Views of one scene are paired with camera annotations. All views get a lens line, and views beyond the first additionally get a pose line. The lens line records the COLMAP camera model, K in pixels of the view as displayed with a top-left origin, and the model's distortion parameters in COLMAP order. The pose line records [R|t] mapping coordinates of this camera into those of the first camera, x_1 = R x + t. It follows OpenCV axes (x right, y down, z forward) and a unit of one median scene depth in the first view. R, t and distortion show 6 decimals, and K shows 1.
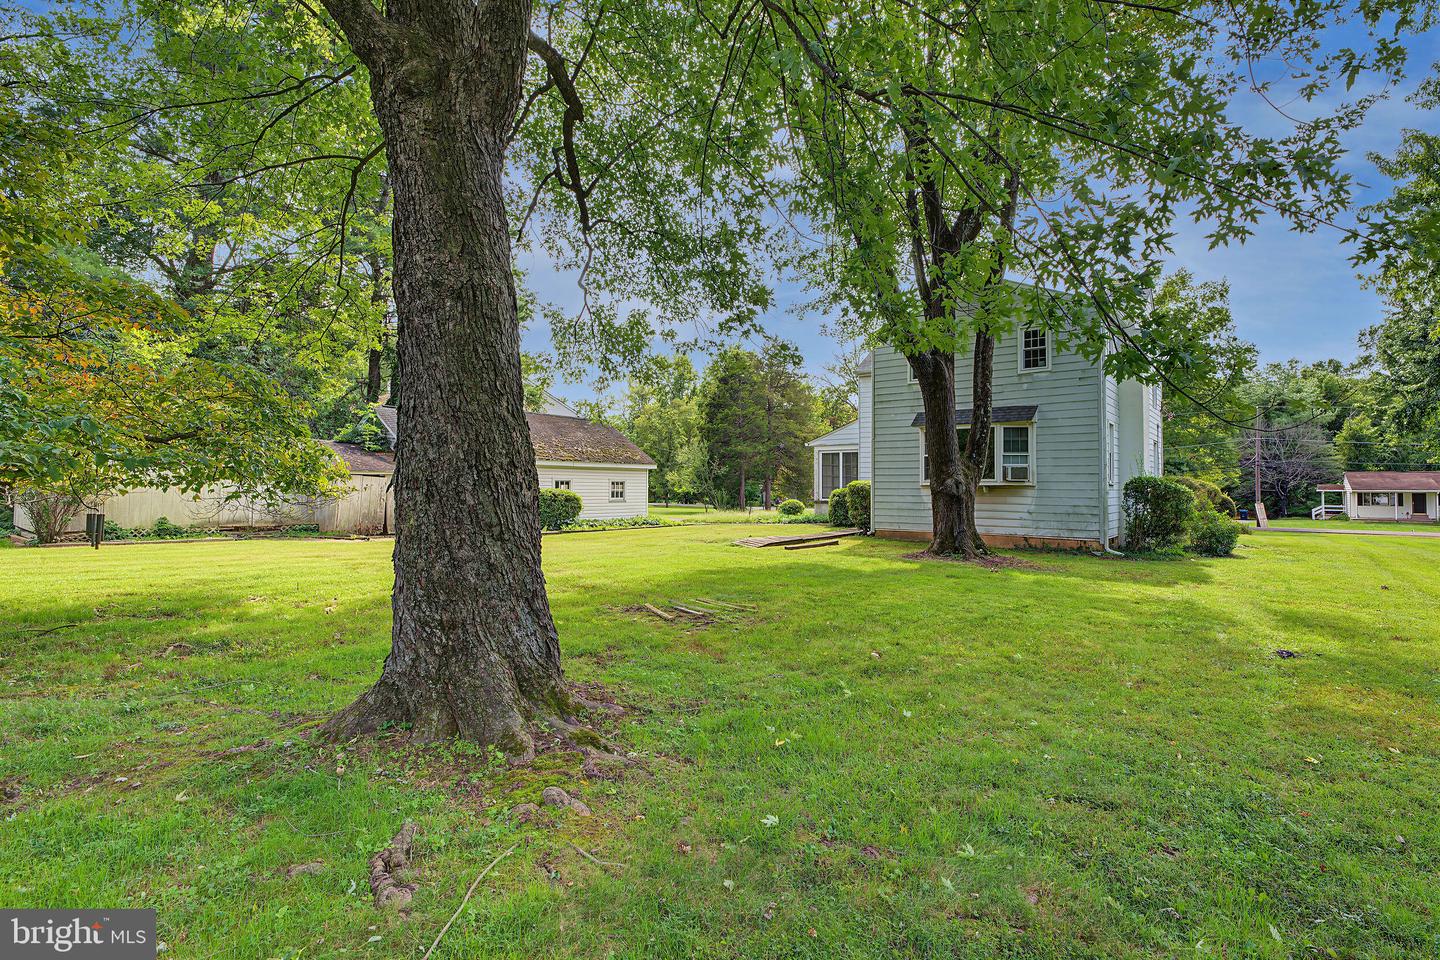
lens RADIAL K [[713.0, 0, 728.5], [0, 713.0, 479.4], [0, 0, 1]] dist [-0.003339, -0.001422]
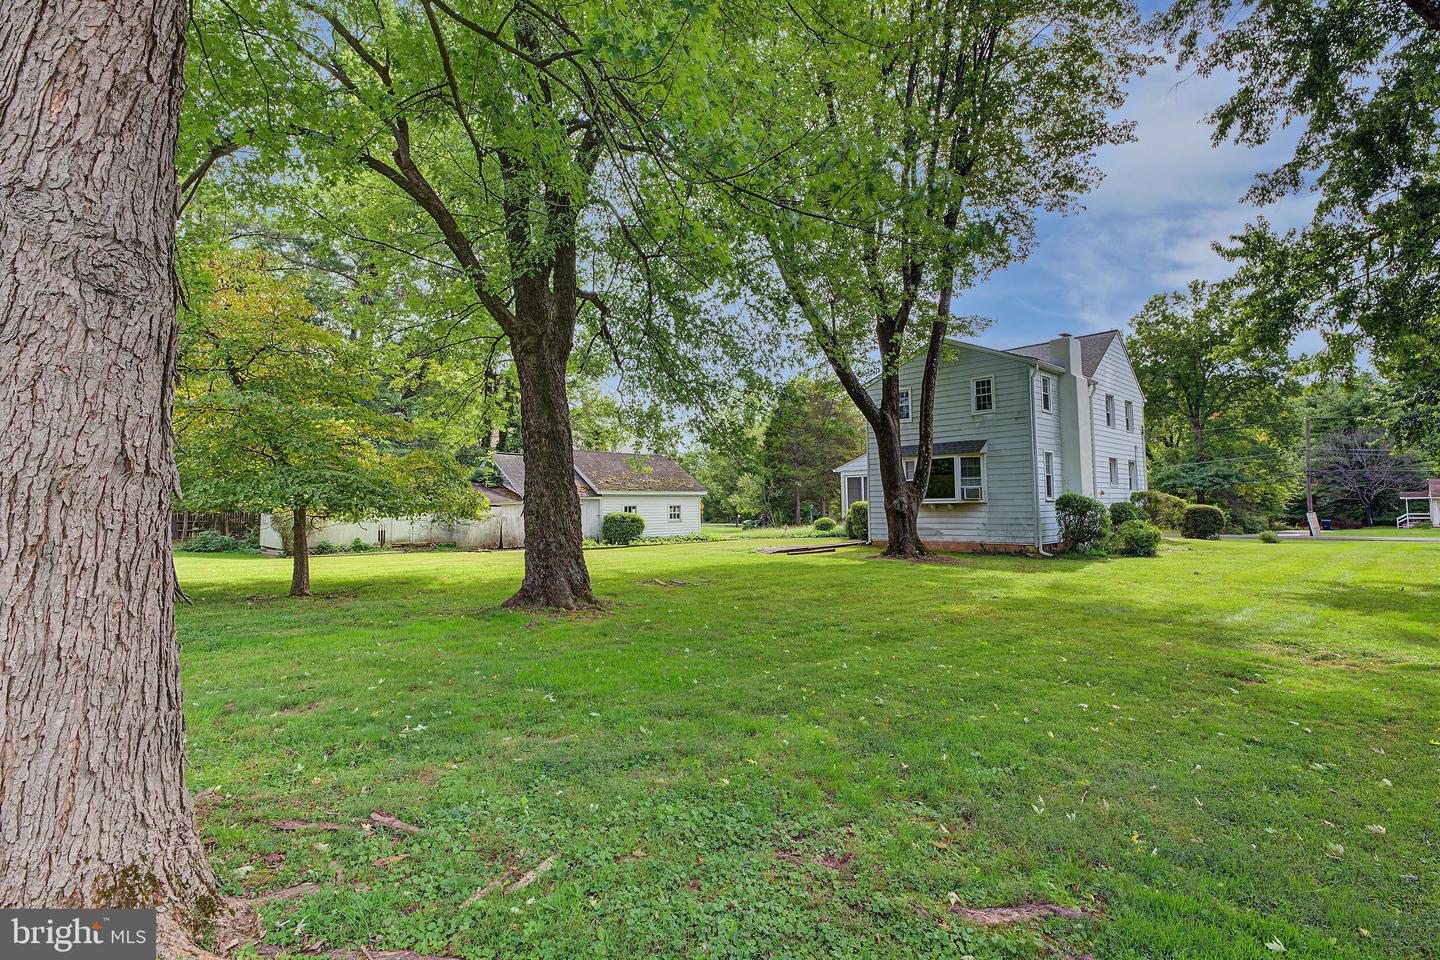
lens RADIAL K [[713.0, 0, 713.8], [0, 713.0, 479.4], [0, 0, 1]] dist [-0.003339, -0.001422]
pose [[0.989583, -0.026810, -0.141442, 0.128350], [0.022691, 0.999272, -0.030656, -0.004801], [0.142161, 0.027127, 0.989472, -0.324785]]
